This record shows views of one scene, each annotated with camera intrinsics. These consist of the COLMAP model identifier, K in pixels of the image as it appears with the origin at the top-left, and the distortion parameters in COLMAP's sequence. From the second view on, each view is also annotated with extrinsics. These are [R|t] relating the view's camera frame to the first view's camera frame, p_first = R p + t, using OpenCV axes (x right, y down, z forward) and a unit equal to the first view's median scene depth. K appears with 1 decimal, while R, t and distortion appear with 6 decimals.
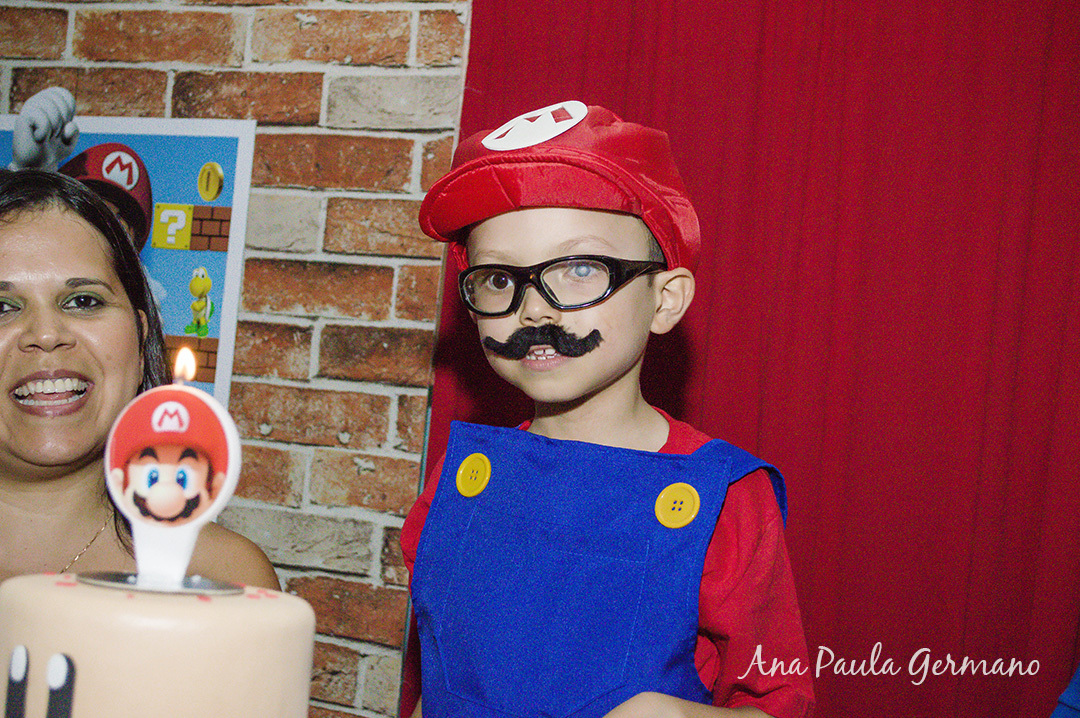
lens RADIAL K [[1878.3, 0, 464.0], [0, 1878.3, 327.0], [0, 0, 1]] dist [0.070130, 0.000000]
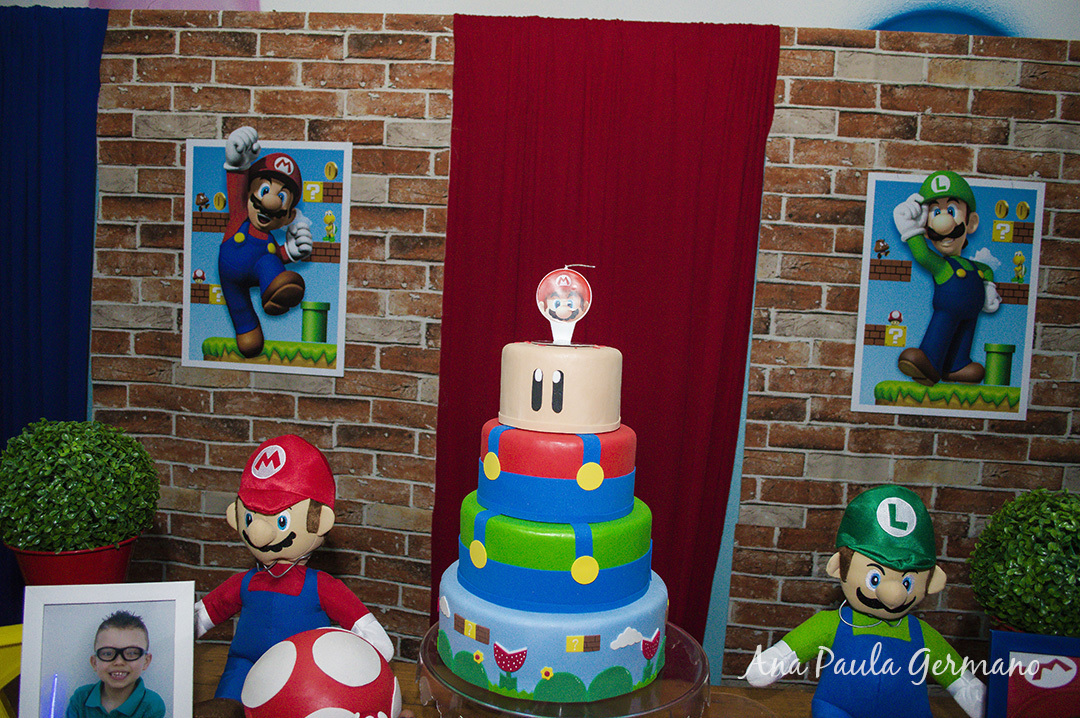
lens RADIAL K [[891.0, 0, 548.8], [0, 891.0, 361.7], [0, 0, 1]] dist [-0.070152, 0.003470]
pose [[0.946206, -0.074066, 0.314975, -0.243603], [0.024327, 0.986978, 0.159007, -0.016514], [-0.322650, -0.142791, 0.935686, -0.074594]]
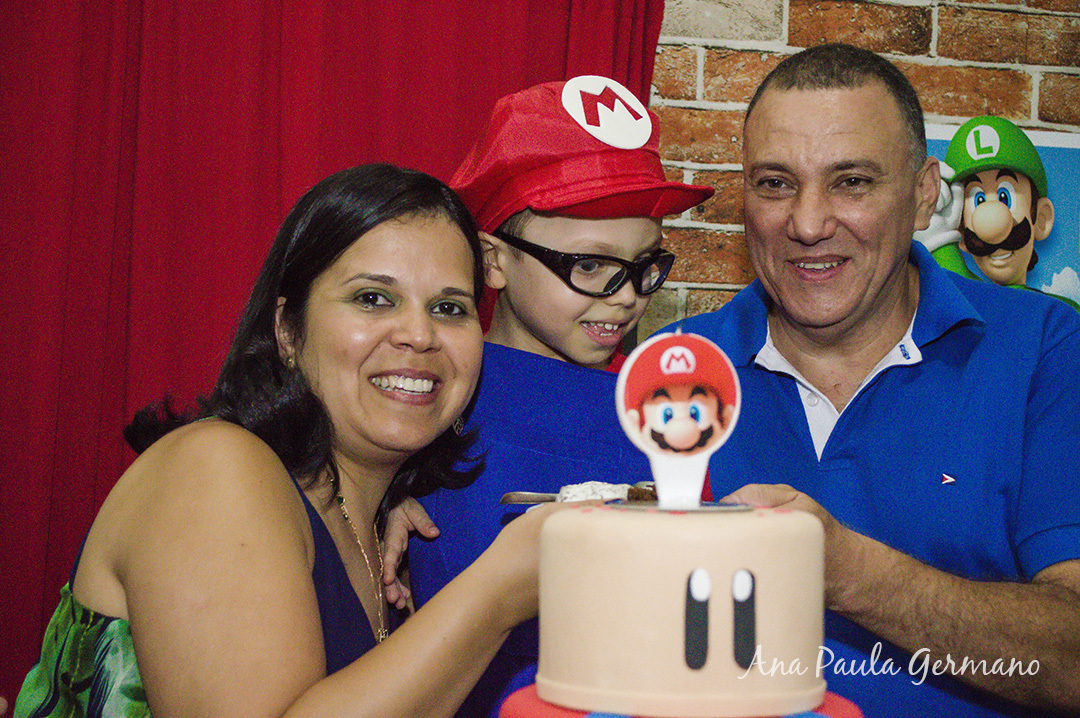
lens RADIAL K [[1878.3, 0, 506.0], [0, 1878.3, 375.2], [0, 0, 1]] dist [0.070130, 0.000000]
pose [[0.766617, -0.076752, 0.637501, -0.404555], [0.021718, 0.995362, 0.093720, -0.021757], [-0.641737, -0.058002, 0.764728, 0.085180]]
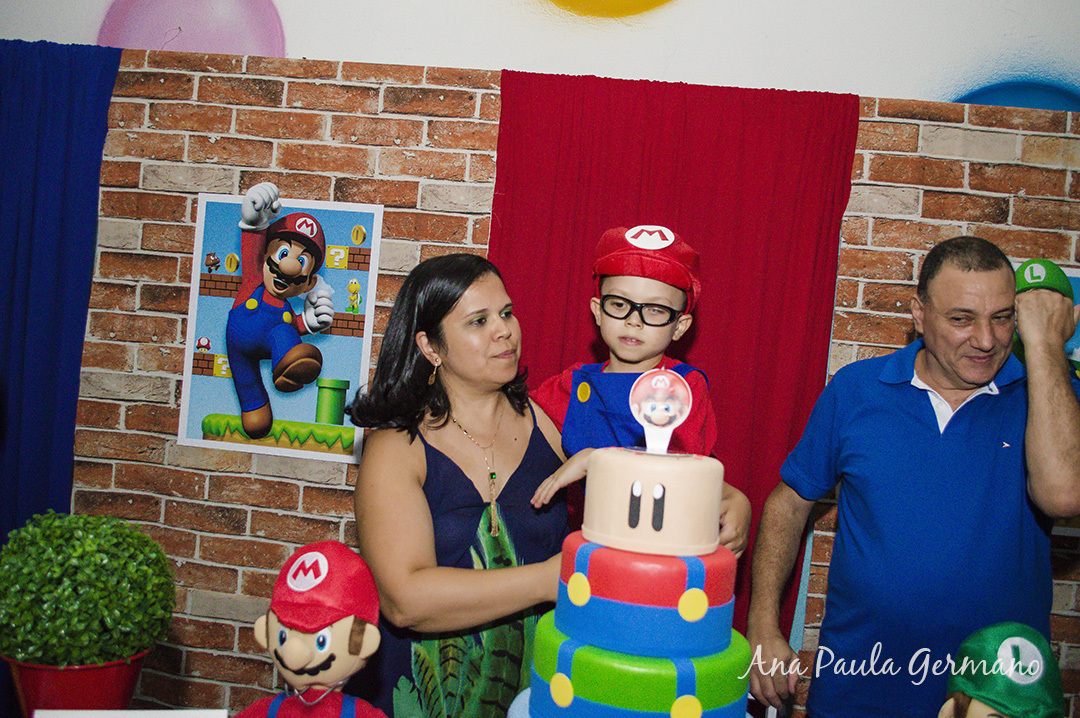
lens RADIAL K [[997.0, 0, 539.3], [0, 997.0, 353.9], [0, 0, 1]] dist [-0.067277, 0.000000]
pose [[0.949839, -0.011865, 0.312514, -0.290771], [-0.011486, 0.997282, 0.072774, -0.031981], [-0.312528, -0.072713, 0.947121, -0.053993]]
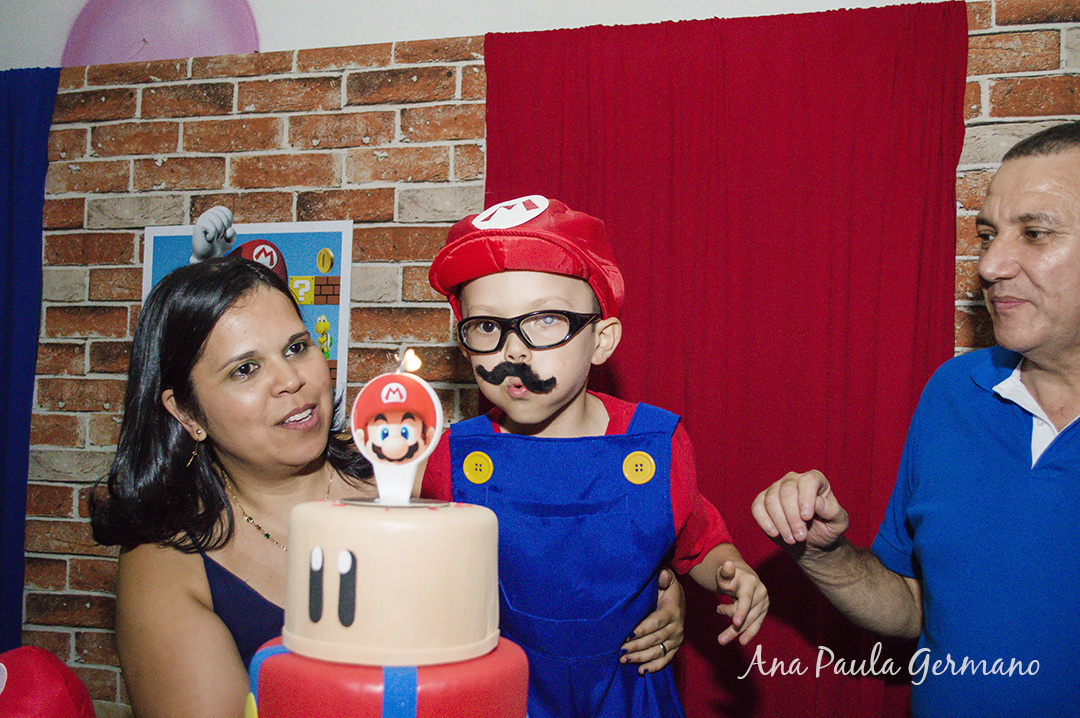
lens RADIAL K [[1158.2, 0, 544.9], [0, 1158.2, 360.1], [0, 0, 1]] dist [-0.038350, 0.000000]
pose [[0.993514, -0.061448, 0.095678, -0.051760], [0.060905, 0.998107, 0.008597, 0.008706], [-0.096025, -0.002714, 0.995375, 0.023436]]
